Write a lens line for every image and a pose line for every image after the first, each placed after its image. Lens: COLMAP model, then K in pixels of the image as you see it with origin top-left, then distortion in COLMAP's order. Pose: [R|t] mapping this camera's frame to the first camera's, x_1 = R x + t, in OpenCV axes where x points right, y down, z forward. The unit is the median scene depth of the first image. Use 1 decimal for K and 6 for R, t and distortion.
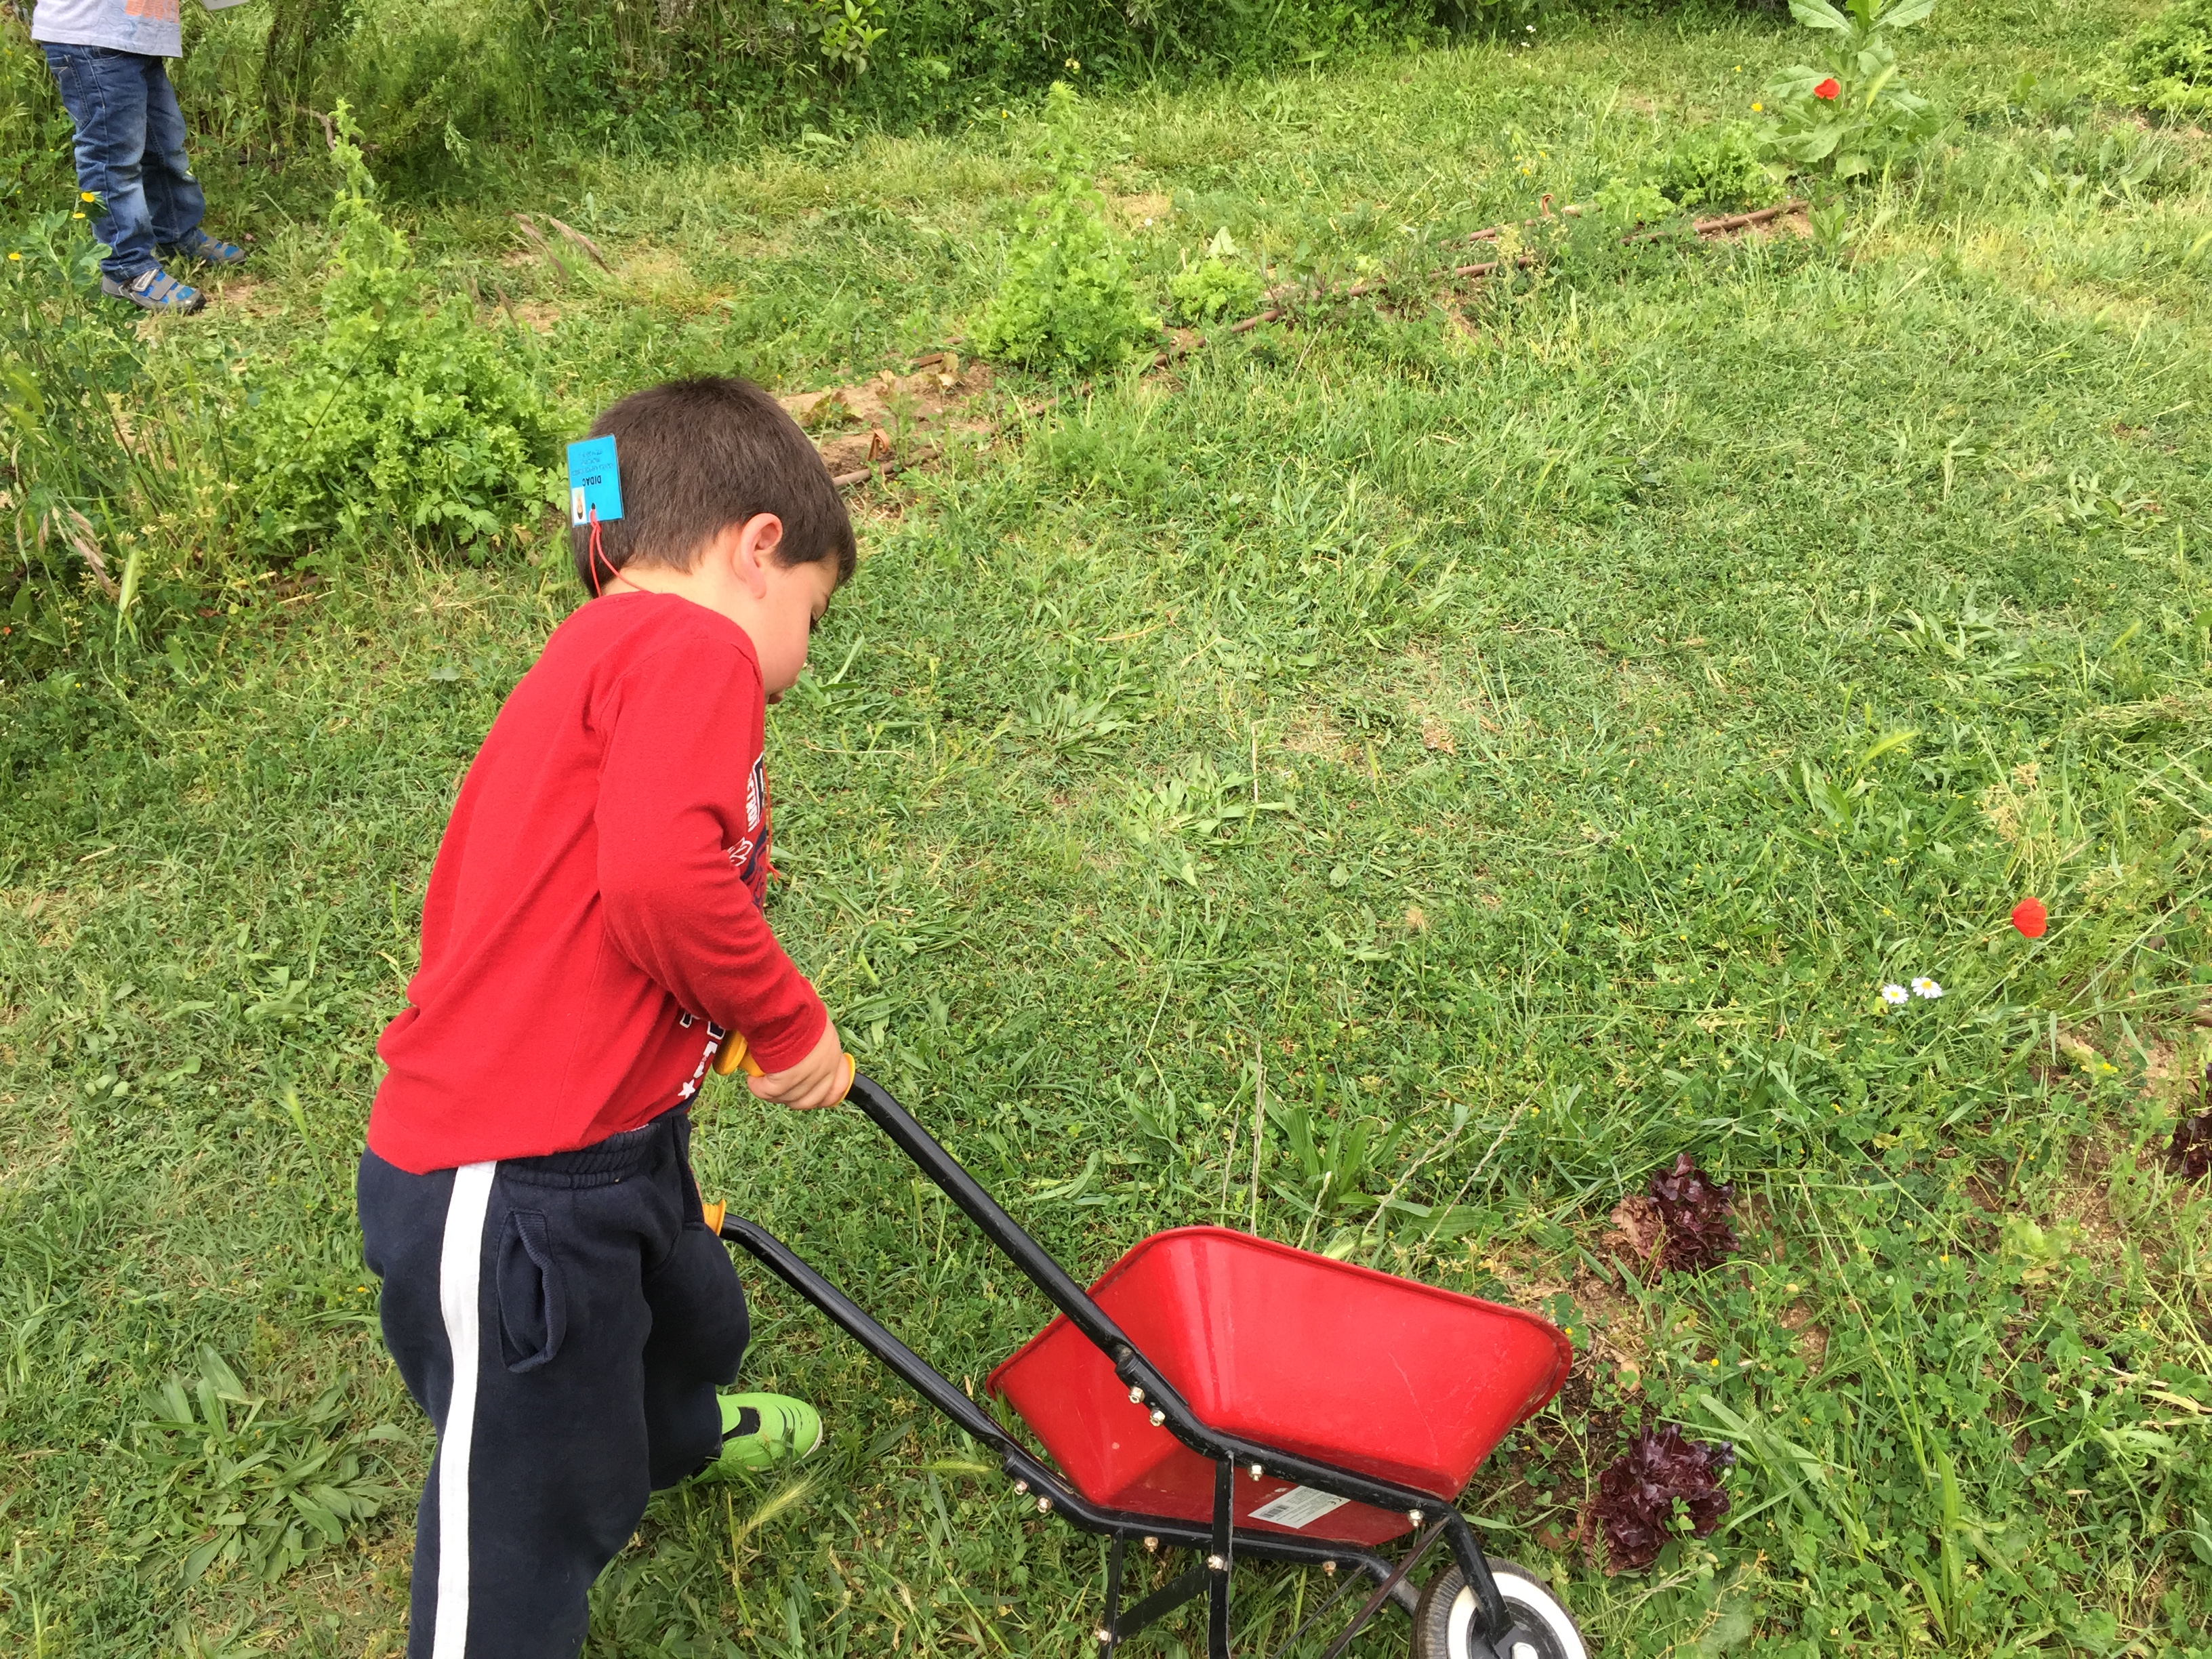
lens RADIAL K [[1905.7, 0, 1106.0], [0, 1905.7, 829.5], [0, 0, 1]] dist [0.094493, -0.156230]
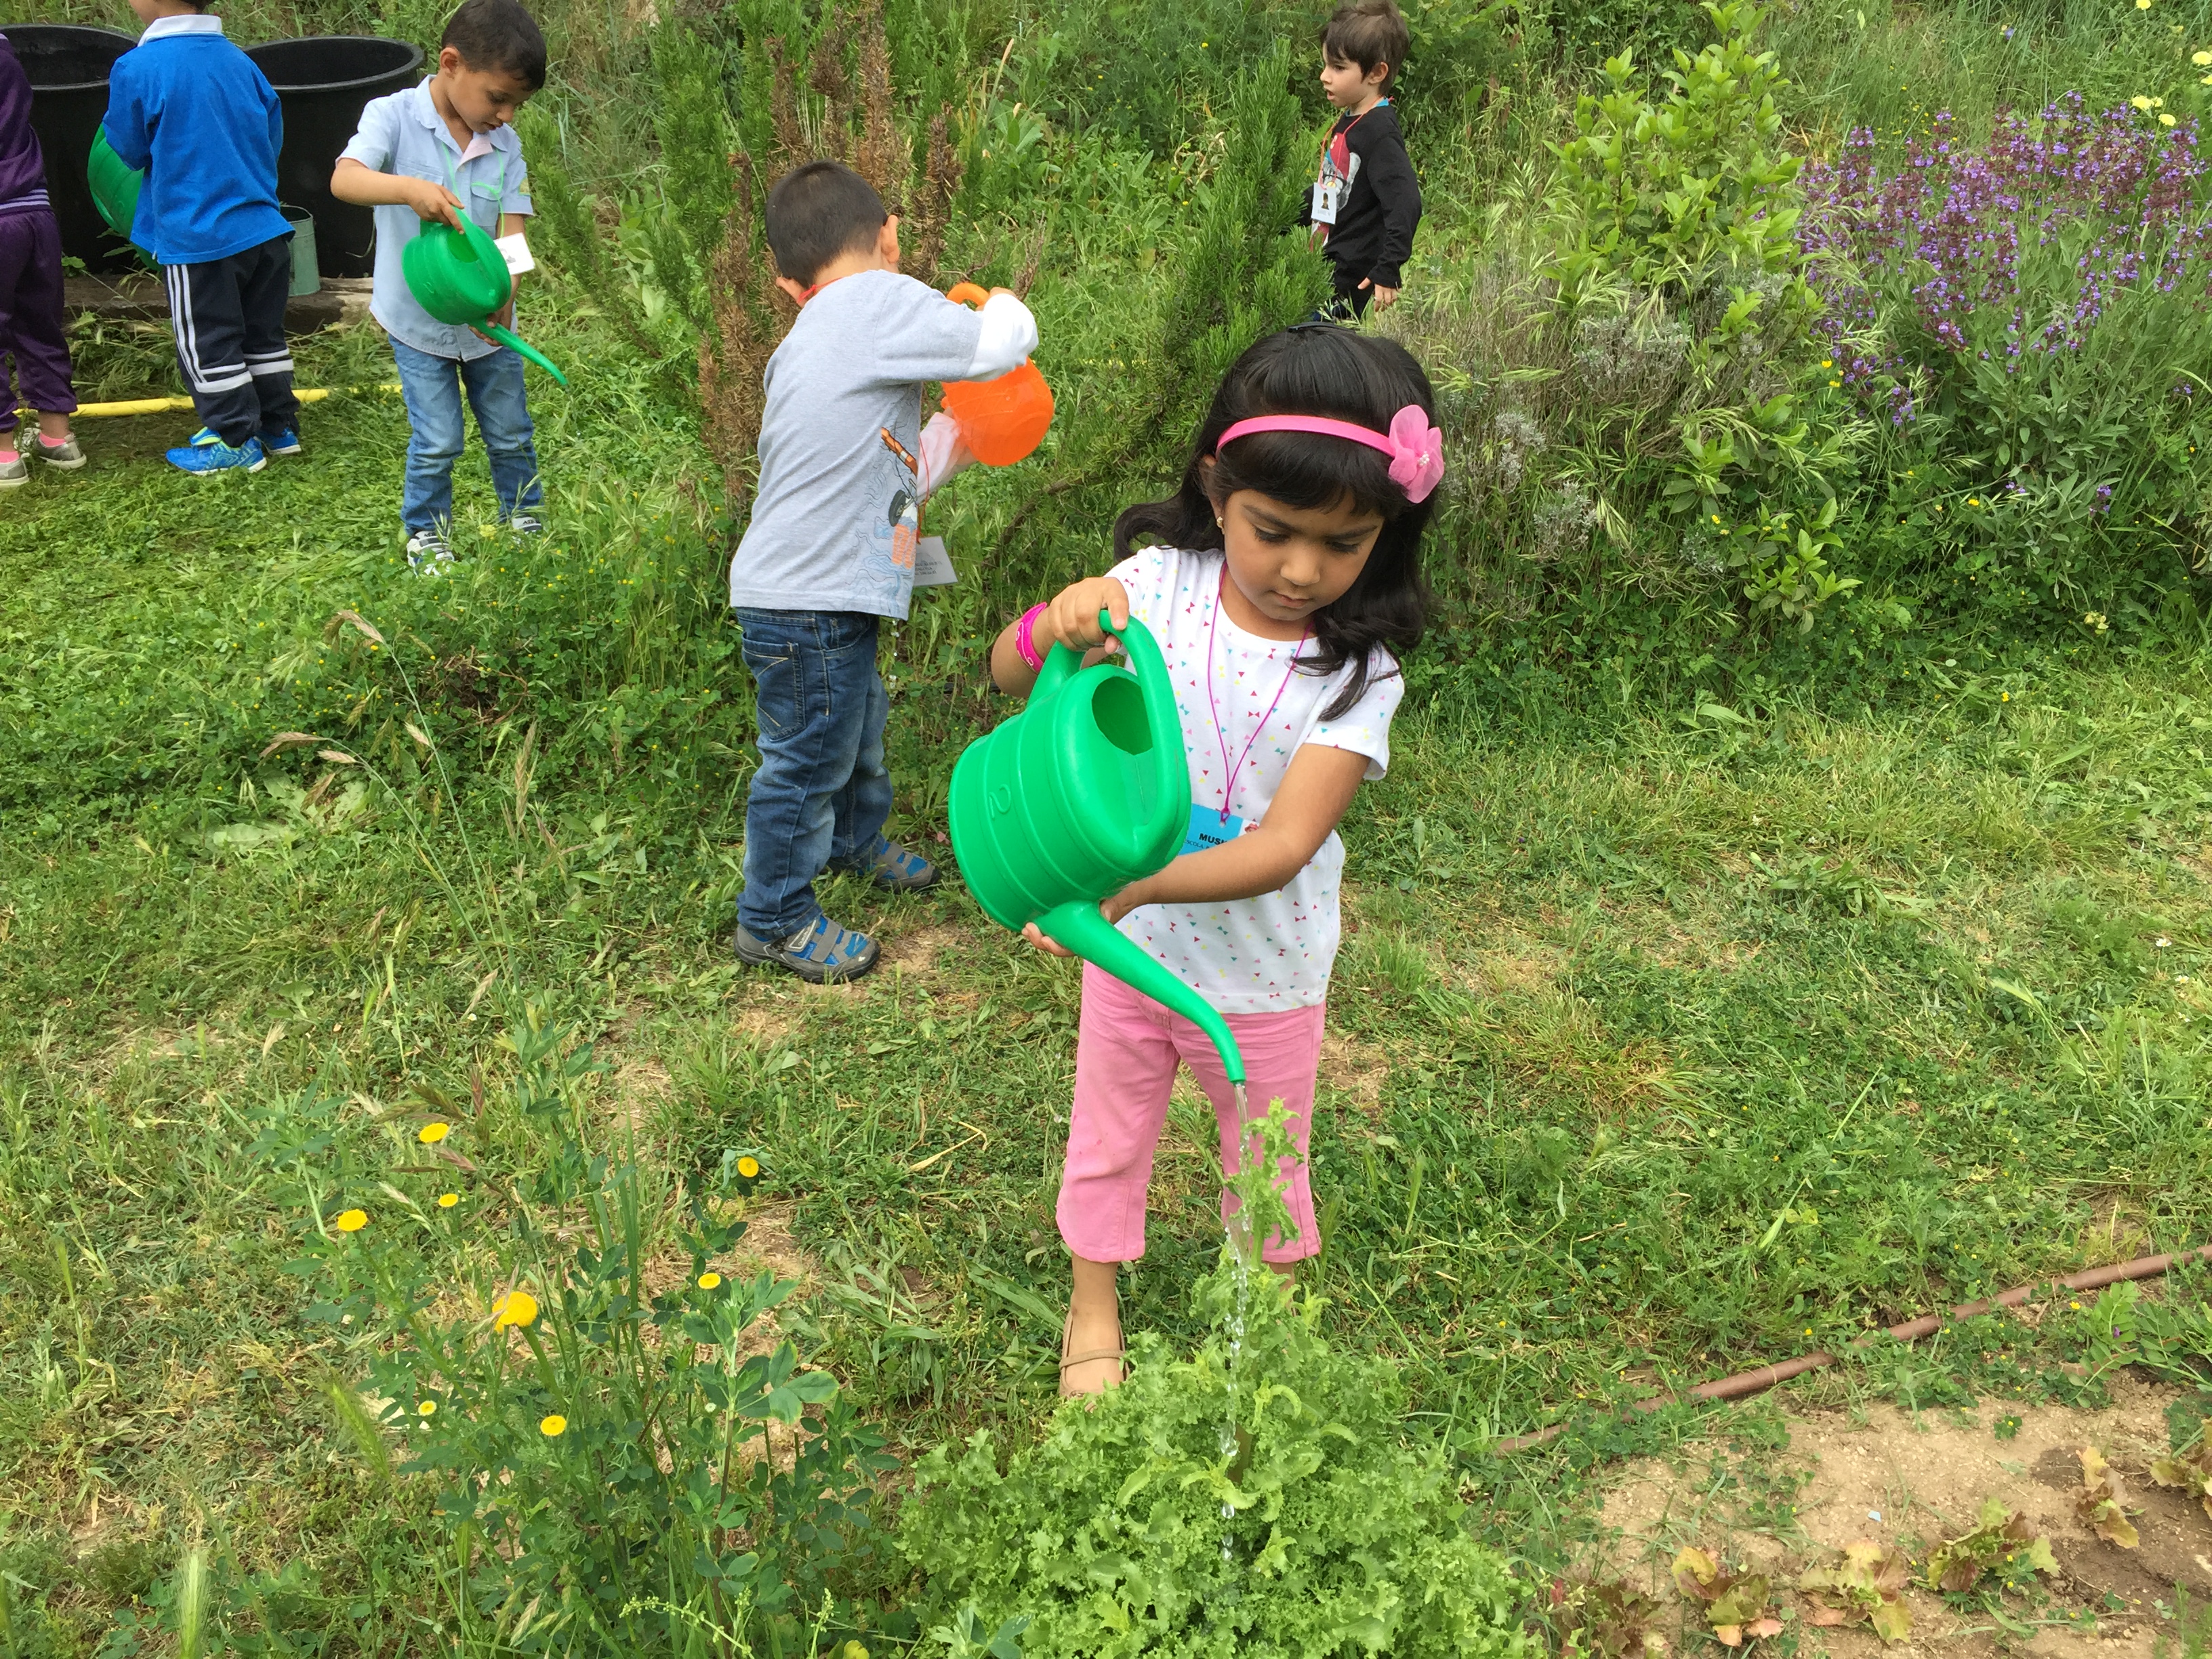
lens RADIAL K [[1905.7, 0, 1106.0], [0, 1905.7, 829.5], [0, 0, 1]] dist [0.094493, -0.156230]
pose [[0.957952, 0.138590, -0.251239, -0.182848], [-0.167786, 0.980872, -0.098682, -0.216063], [0.232757, 0.136687, 0.962882, 0.299164]]
